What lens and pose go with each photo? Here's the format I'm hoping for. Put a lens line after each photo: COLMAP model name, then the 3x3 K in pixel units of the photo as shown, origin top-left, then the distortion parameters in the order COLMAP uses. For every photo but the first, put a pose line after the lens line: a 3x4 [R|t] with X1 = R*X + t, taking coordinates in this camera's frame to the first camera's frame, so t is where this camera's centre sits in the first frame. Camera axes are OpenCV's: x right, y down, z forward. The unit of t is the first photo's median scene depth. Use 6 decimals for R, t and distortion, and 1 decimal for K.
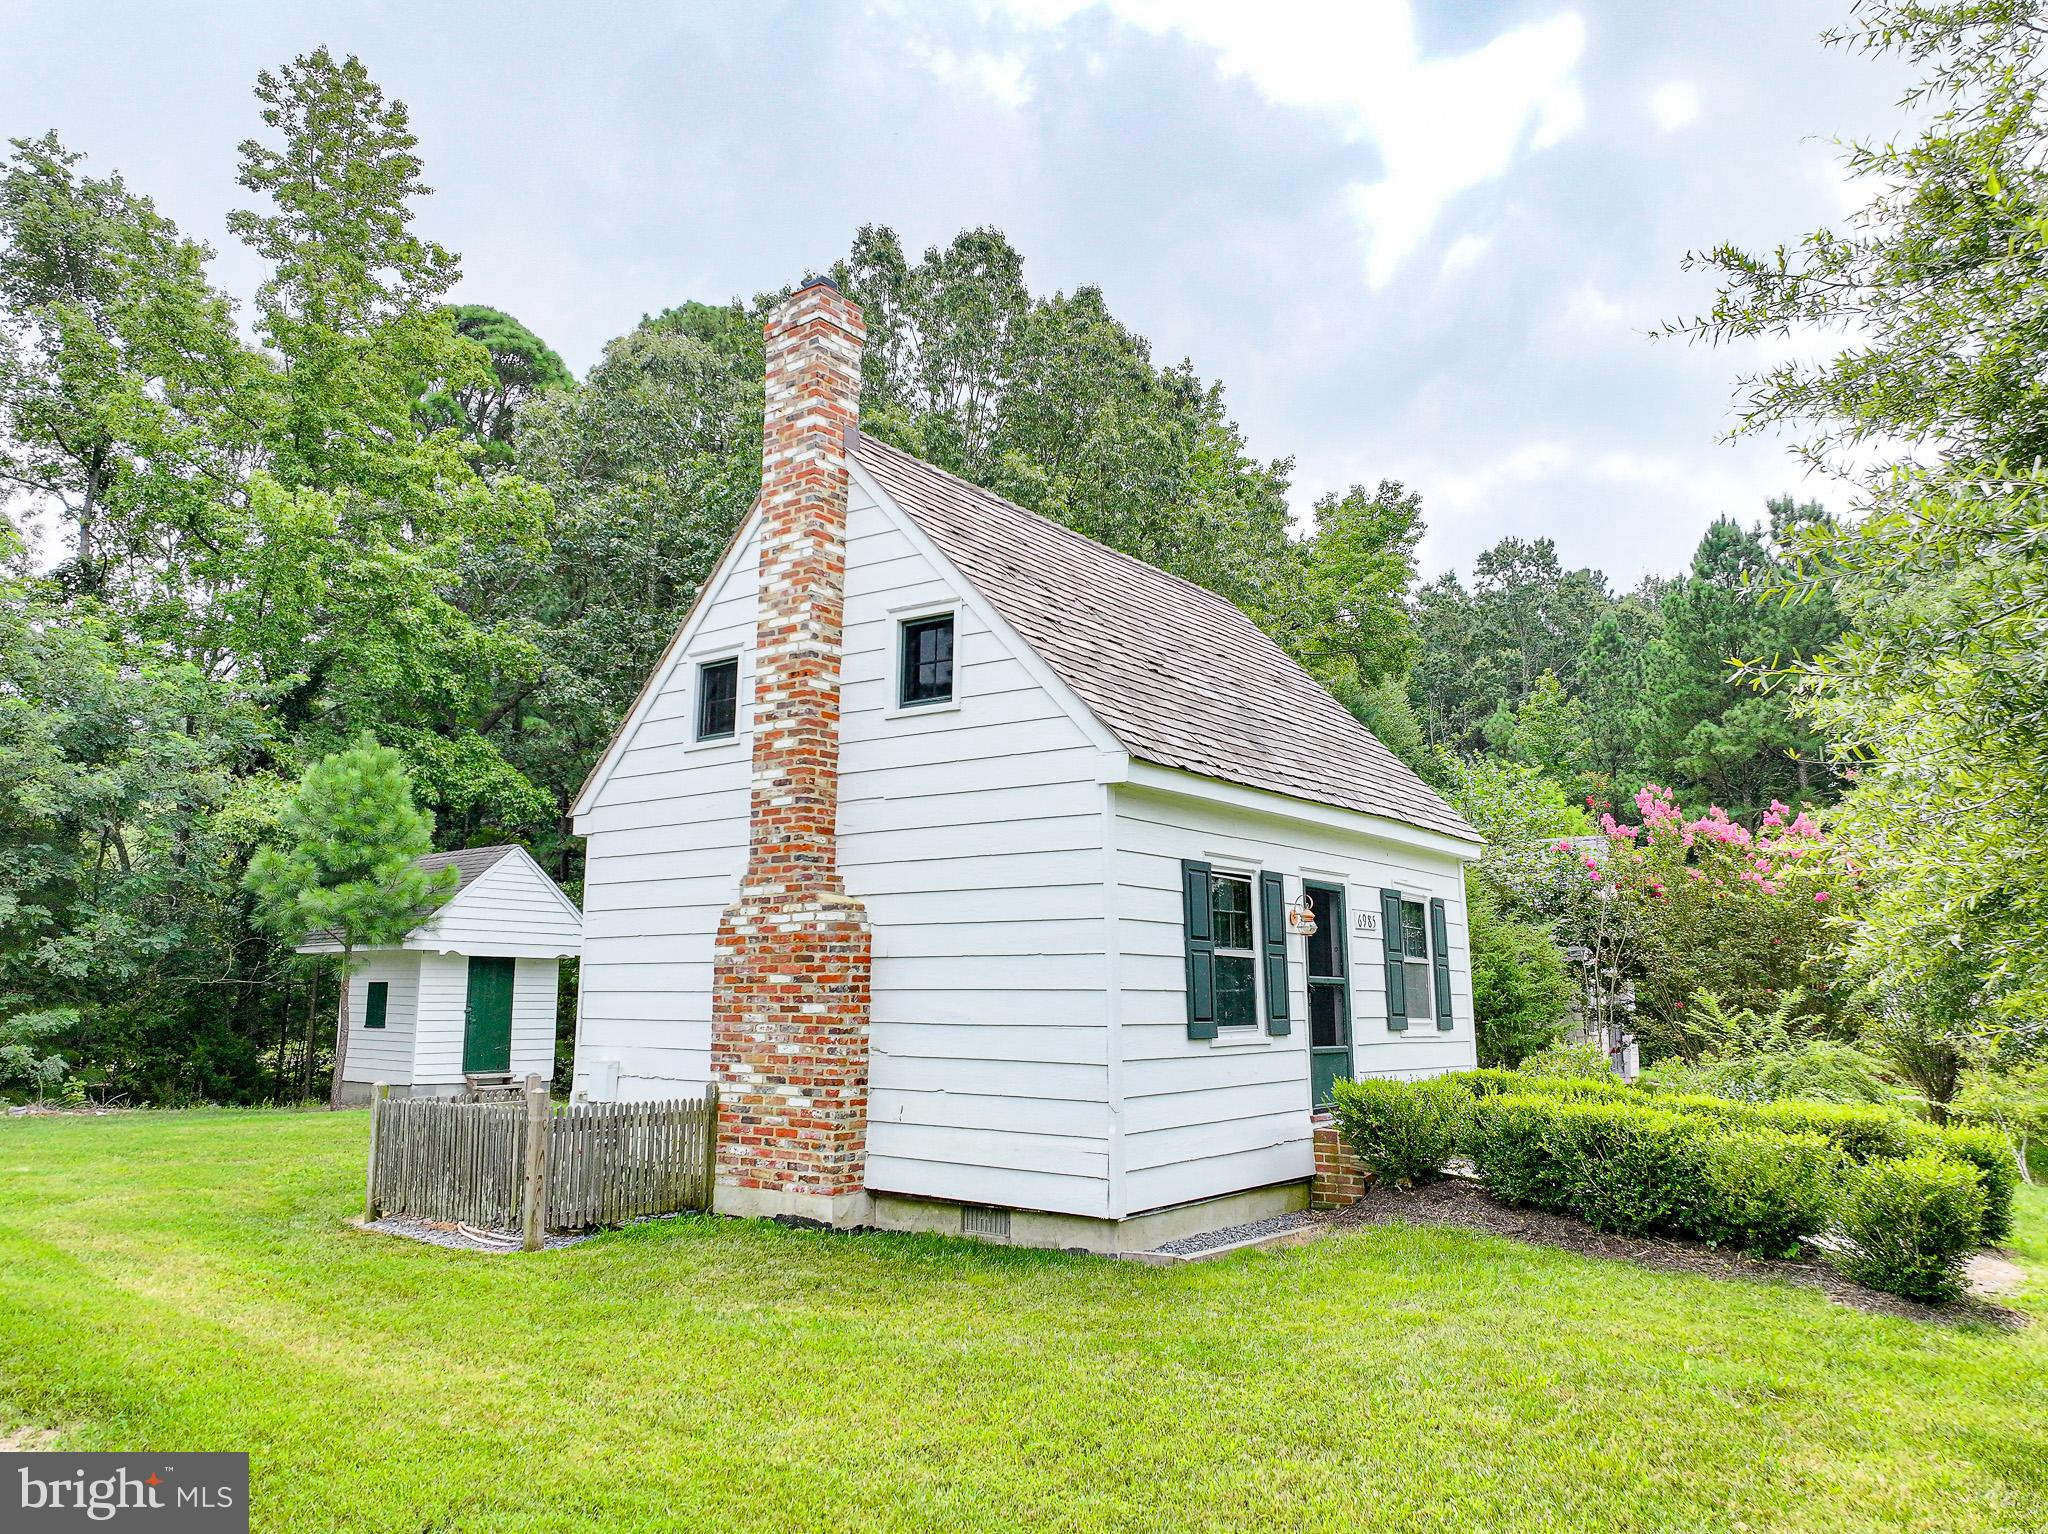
lens RADIAL K [[1431.0, 0, 1031.4], [0, 1431.0, 761.7], [0, 0, 1]] dist [-0.000586, 0.036204]
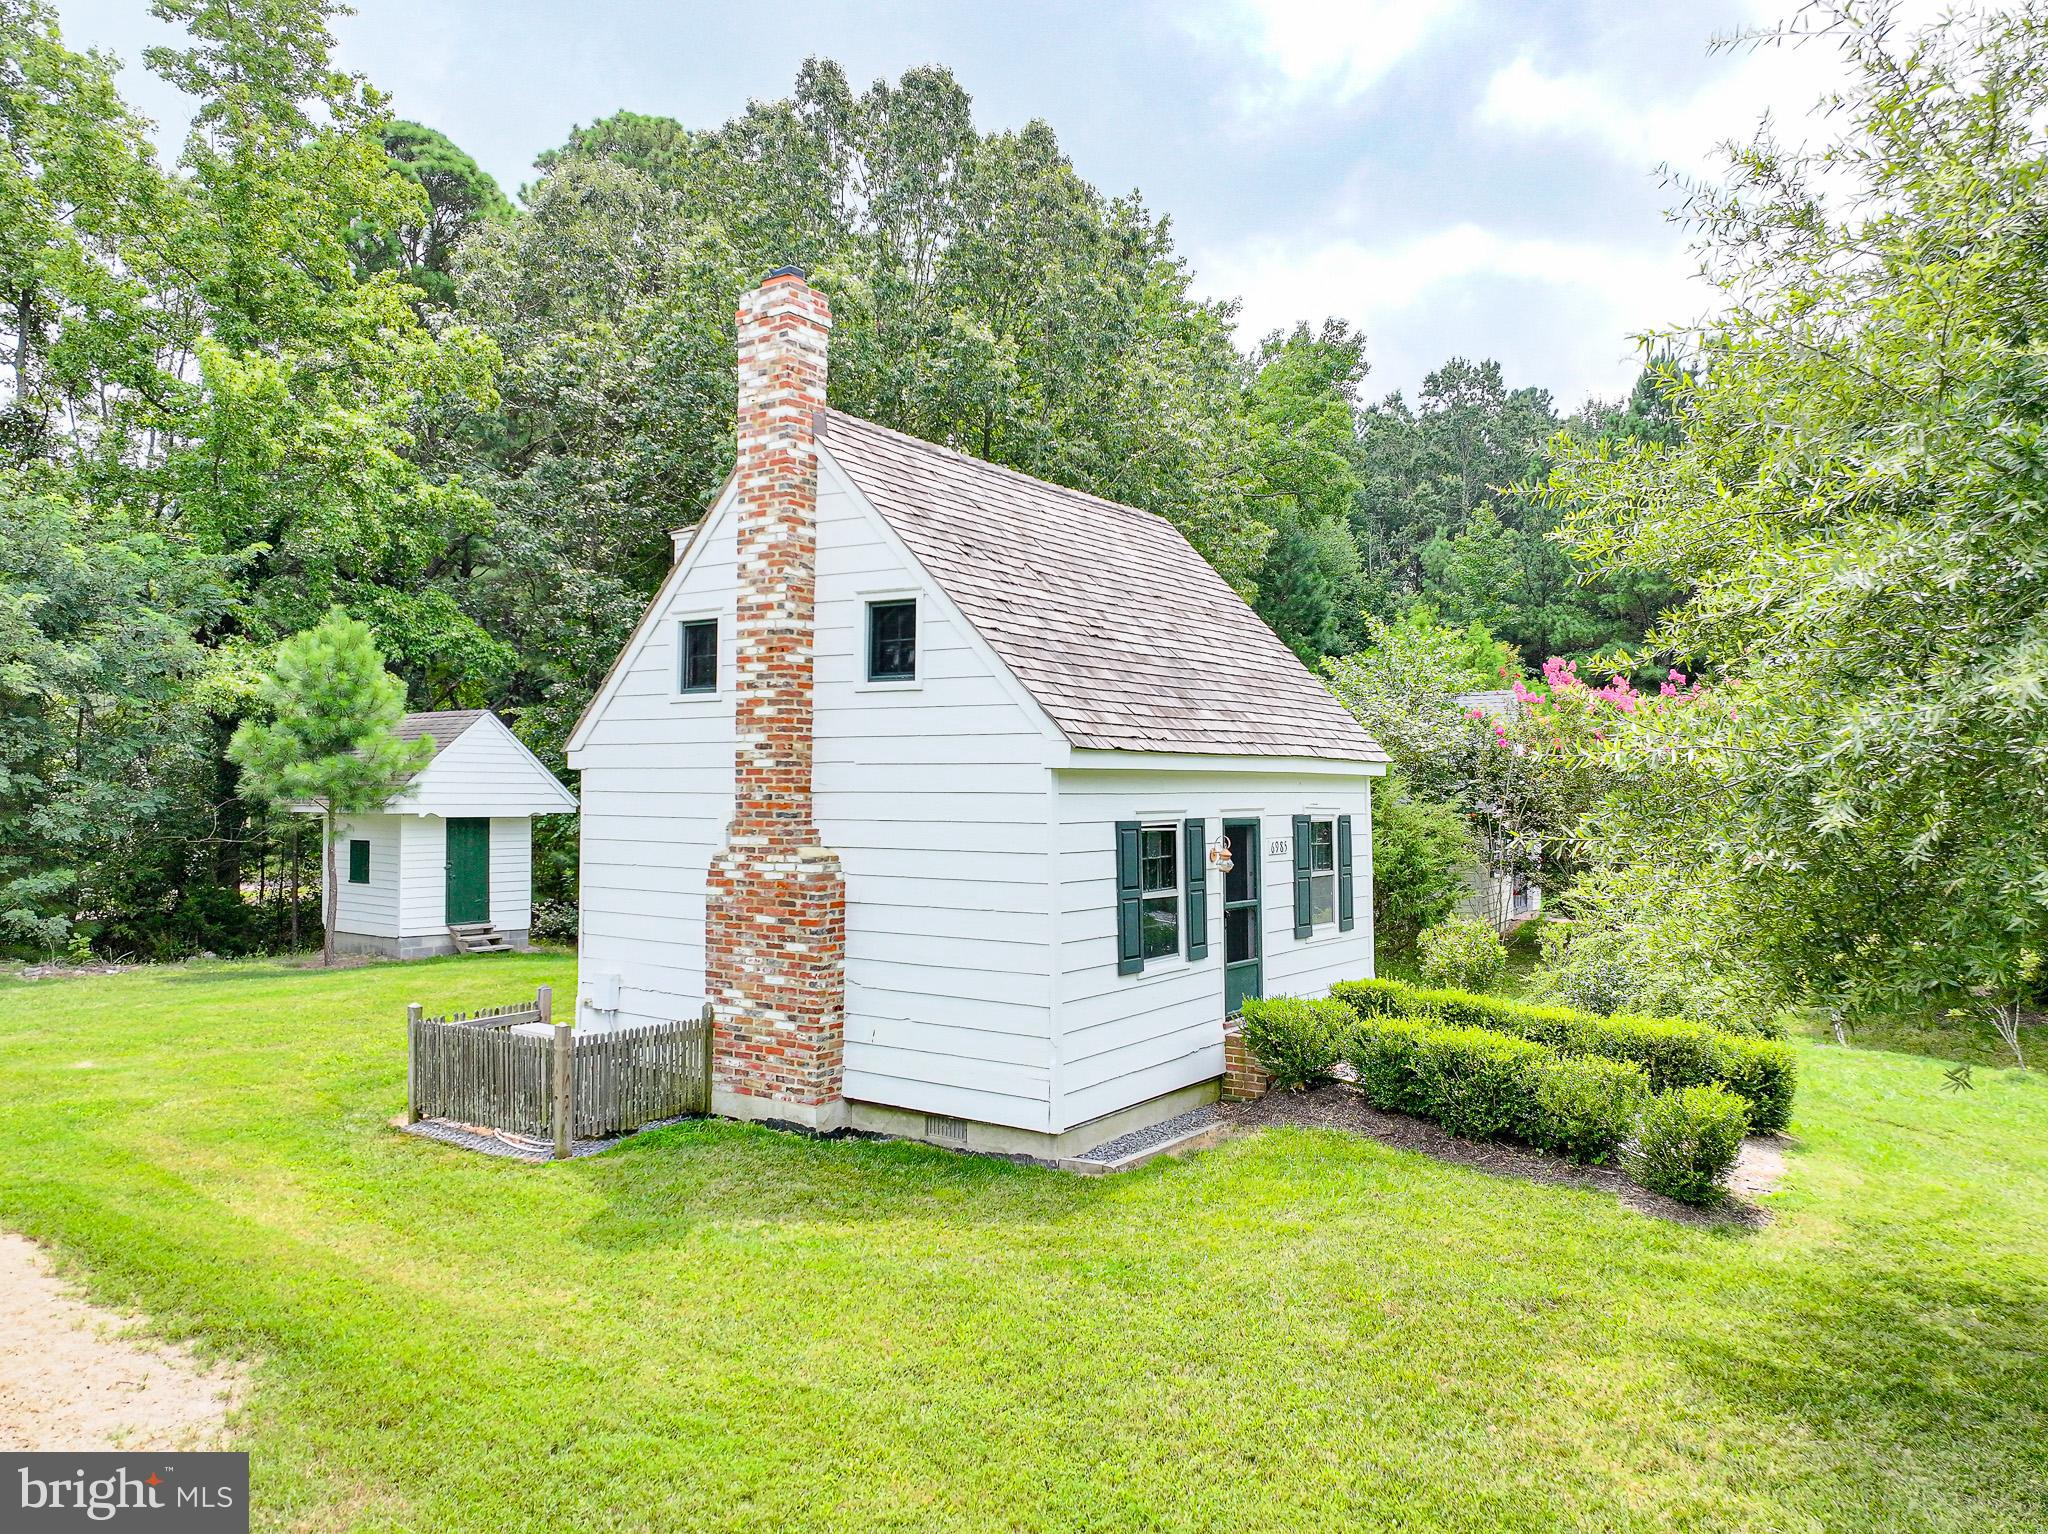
lens RADIAL K [[1426.2, 0, 1028.0], [0, 1426.2, 760.5], [0, 0, 1]] dist [0.004484, 0.037908]
pose [[0.999330, 0.001984, 0.036536, -0.006847], [-0.007127, 0.989958, 0.141183, -0.129986], [-0.035889, -0.141349, 0.989309, -0.115992]]
